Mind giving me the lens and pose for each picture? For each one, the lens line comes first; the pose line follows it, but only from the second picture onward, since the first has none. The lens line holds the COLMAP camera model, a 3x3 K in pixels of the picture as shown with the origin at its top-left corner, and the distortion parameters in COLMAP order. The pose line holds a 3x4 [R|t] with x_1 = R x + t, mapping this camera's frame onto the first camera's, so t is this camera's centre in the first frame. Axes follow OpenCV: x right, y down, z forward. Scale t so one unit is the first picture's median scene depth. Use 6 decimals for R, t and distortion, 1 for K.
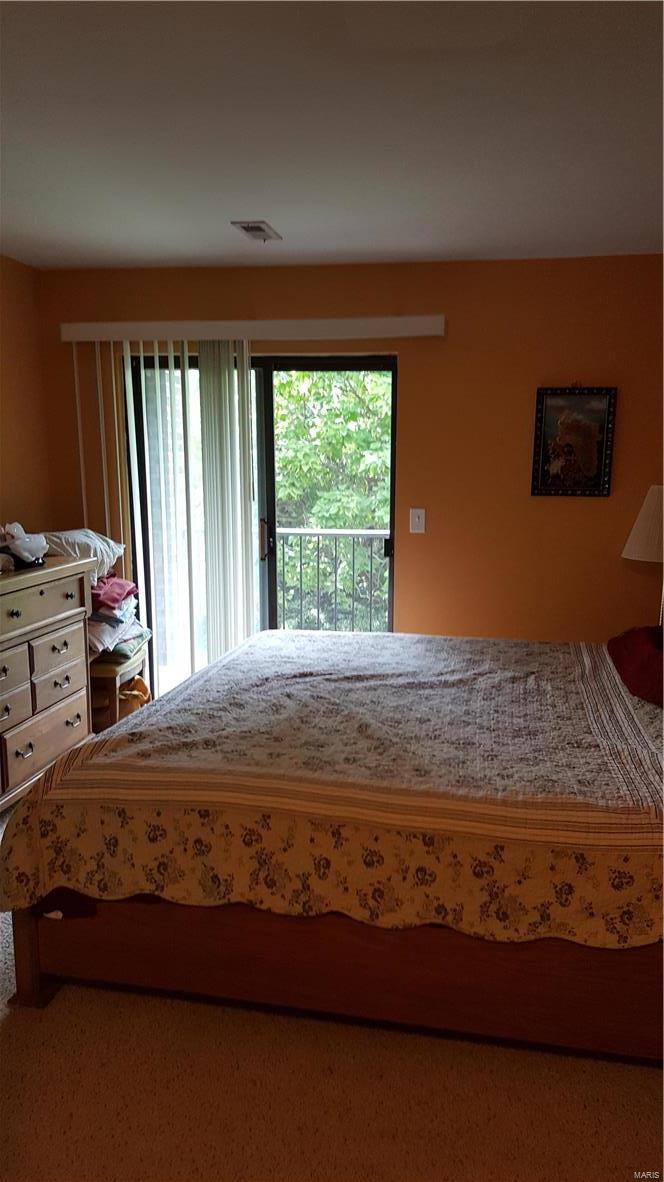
lens RADIAL K [[887.7, 0, 343.6], [0, 887.7, 584.8], [0, 0, 1]] dist [0.085434, -0.016160]
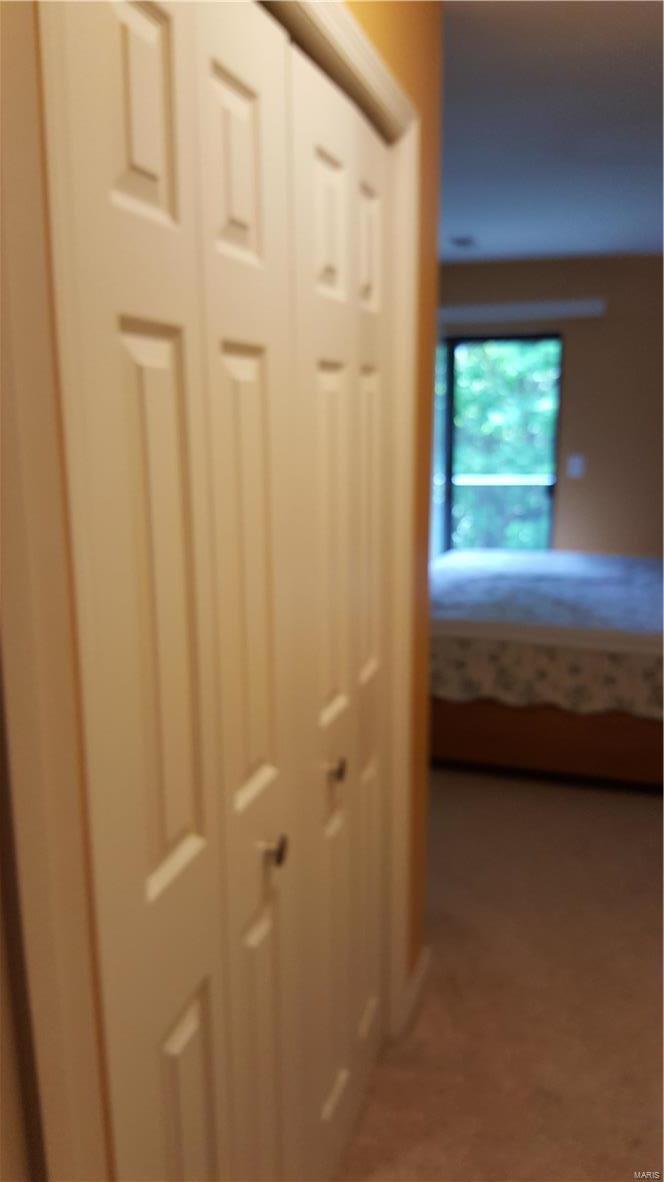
lens RADIAL K [[956.2, 0, 339.7], [0, 956.2, 580.3], [0, 0, 1]] dist [0.110967, 0.005352]
pose [[0.995250, 0.013871, -0.096355, -0.203153], [-0.011831, 0.999694, 0.021715, 0.108481], [0.096627, -0.020472, 0.995110, -0.670210]]
